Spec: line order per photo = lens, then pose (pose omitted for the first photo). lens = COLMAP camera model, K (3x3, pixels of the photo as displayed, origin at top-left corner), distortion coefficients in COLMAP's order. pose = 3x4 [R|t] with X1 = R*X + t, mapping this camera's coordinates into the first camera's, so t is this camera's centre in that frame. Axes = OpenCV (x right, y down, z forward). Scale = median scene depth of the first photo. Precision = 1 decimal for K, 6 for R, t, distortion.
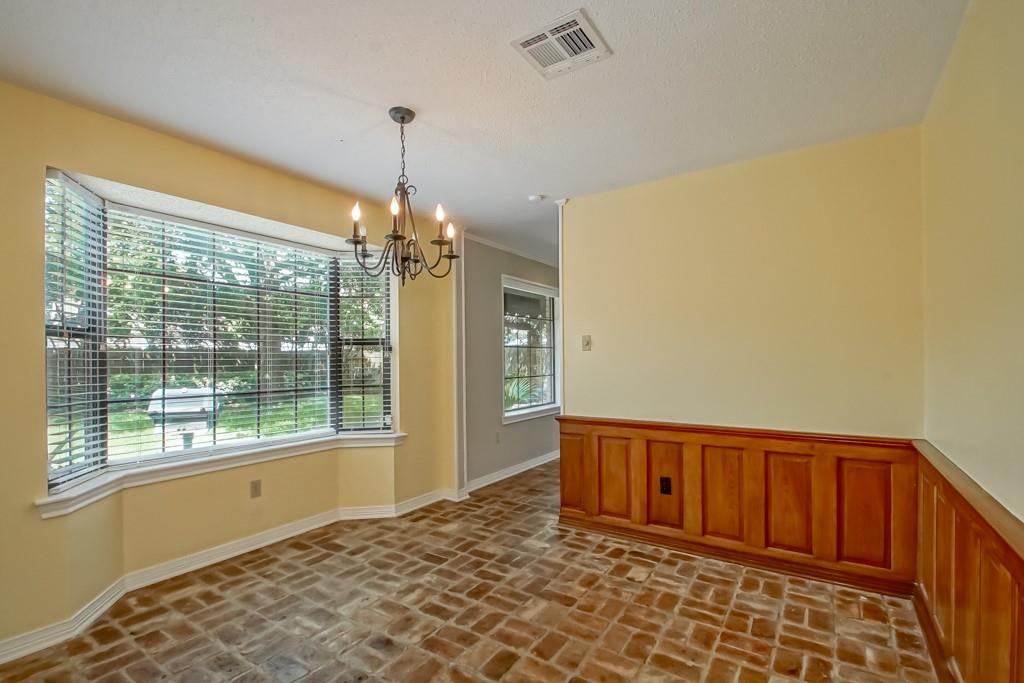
lens RADIAL K [[464.9, 0, 512.4], [0, 464.9, 358.4], [0, 0, 1]] dist [0.025879, -0.025994]
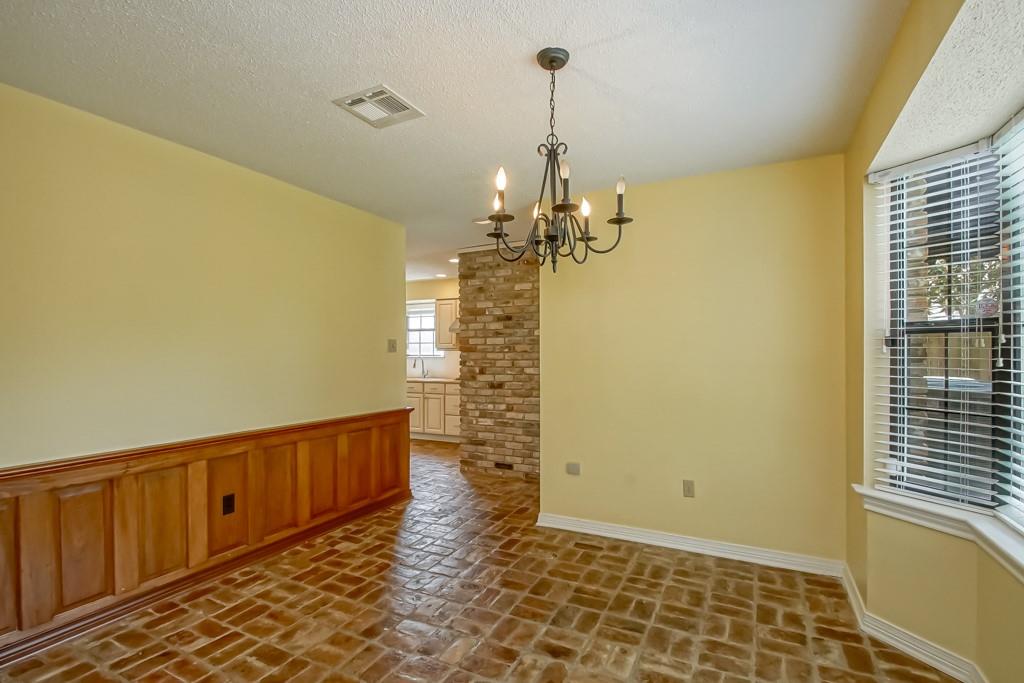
lens RADIAL K [[464.9, 0, 512.4], [0, 464.9, 358.4], [0, 0, 1]] dist [0.025879, -0.025994]
pose [[-0.992379, 0.012833, -0.122550, -0.067748], [0.011503, 0.999867, 0.011557, -0.016481], [0.122682, 0.010060, -0.992395, 1.931081]]
